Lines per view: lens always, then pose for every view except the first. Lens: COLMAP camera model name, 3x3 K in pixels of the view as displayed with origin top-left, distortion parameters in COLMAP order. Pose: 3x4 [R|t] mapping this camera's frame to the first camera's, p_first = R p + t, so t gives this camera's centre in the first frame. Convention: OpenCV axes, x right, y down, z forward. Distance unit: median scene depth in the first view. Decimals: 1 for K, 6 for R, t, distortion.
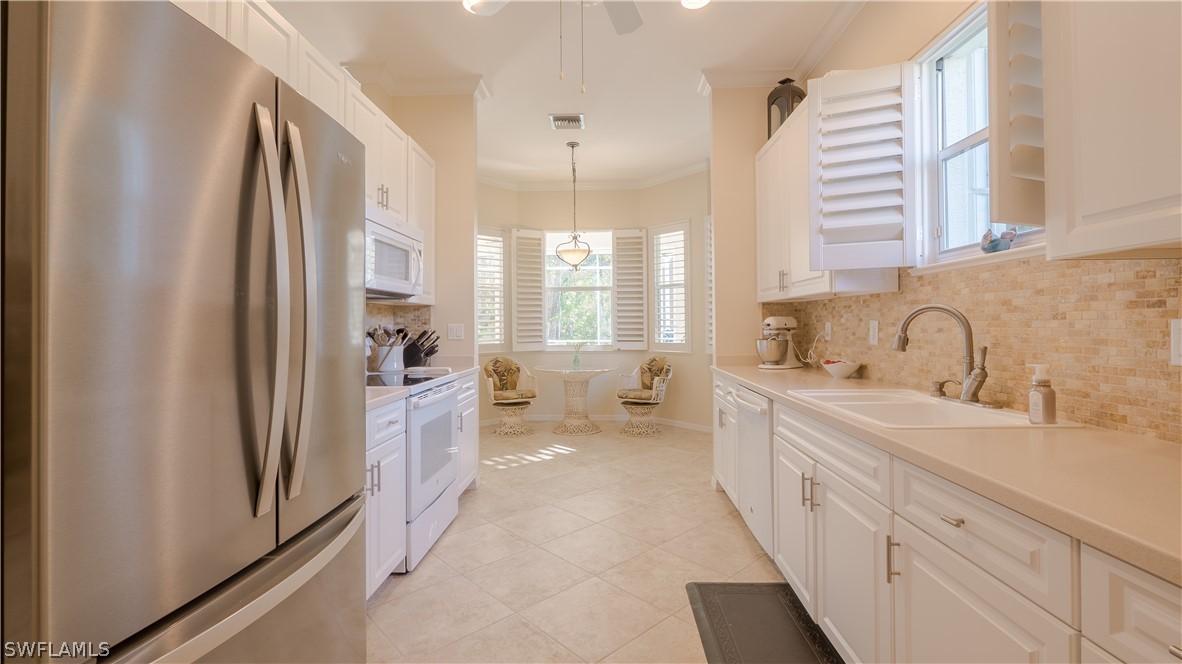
lens RADIAL K [[523.5, 0, 587.5], [0, 523.5, 321.3], [0, 0, 1]] dist [-0.005606, -0.000364]
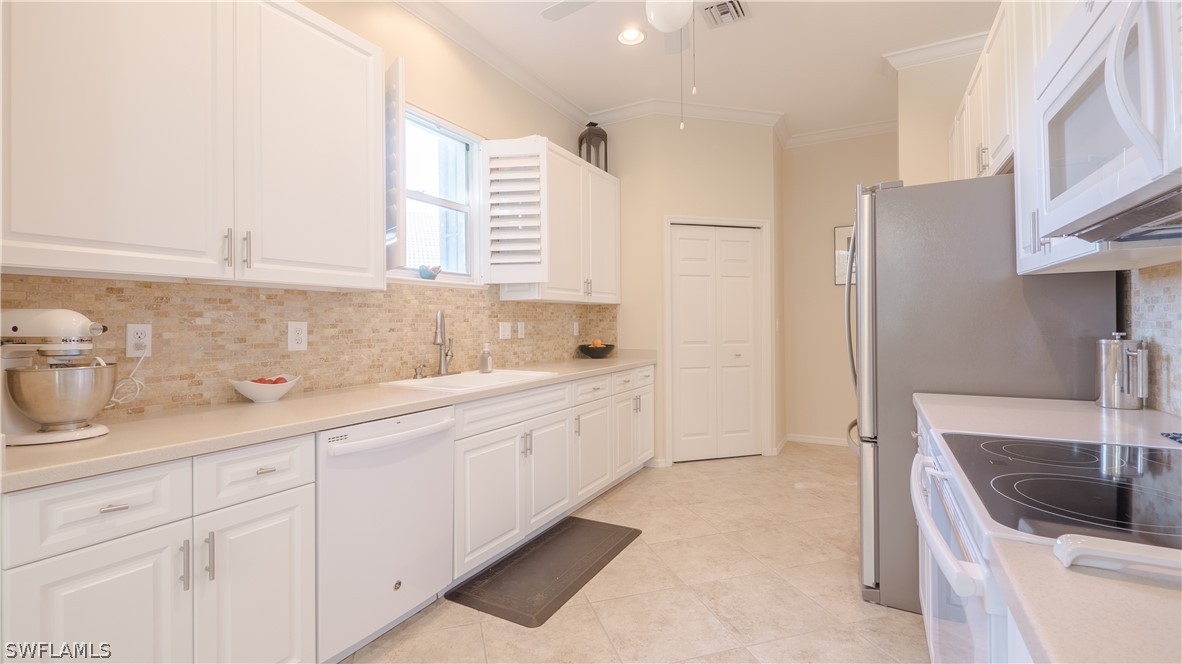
lens RADIAL K [[505.6, 0, 589.3], [0, 505.6, 321.5], [0, 0, 1]] dist [-0.006890, 0.000331]
pose [[-0.895117, 0.015772, 0.445551, -0.307328], [0.012375, 0.999868, -0.010533, 0.016364], [-0.445659, -0.003915, -0.895194, 1.994638]]
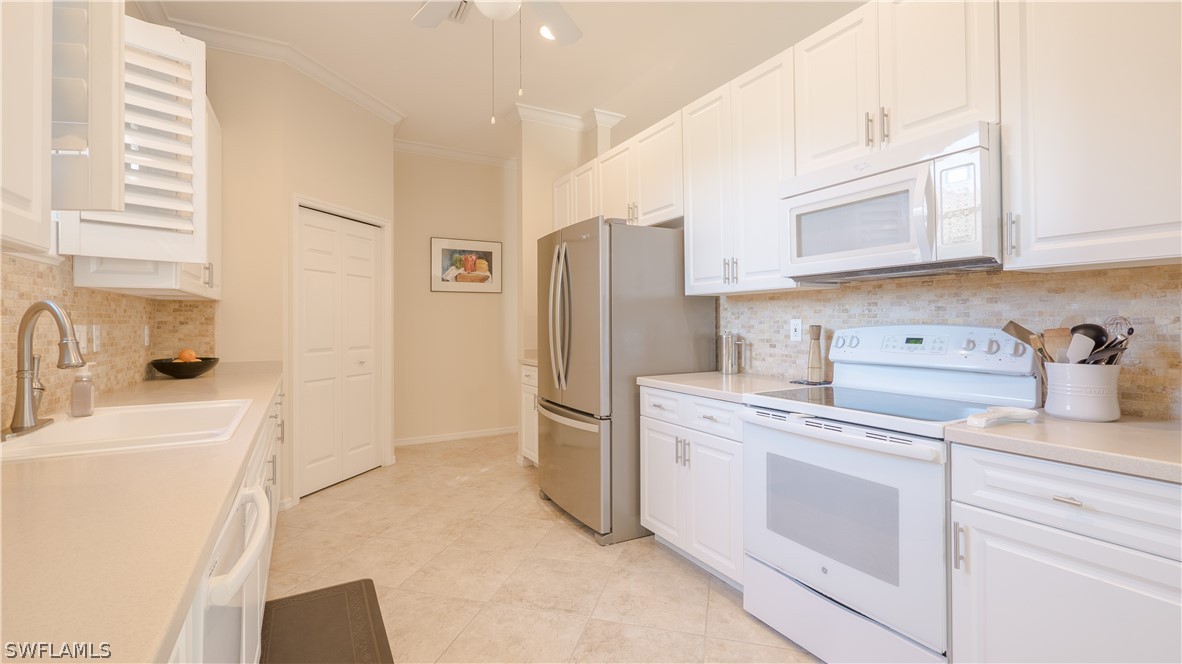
lens RADIAL K [[505.6, 0, 589.3], [0, 505.6, 321.5], [0, 0, 1]] dist [-0.006890, 0.000331]
pose [[-0.856295, 0.009609, -0.516397, 0.366035], [0.014983, 0.999868, -0.006239, 0.011523], [0.516269, -0.013079, -0.856327, 1.923901]]
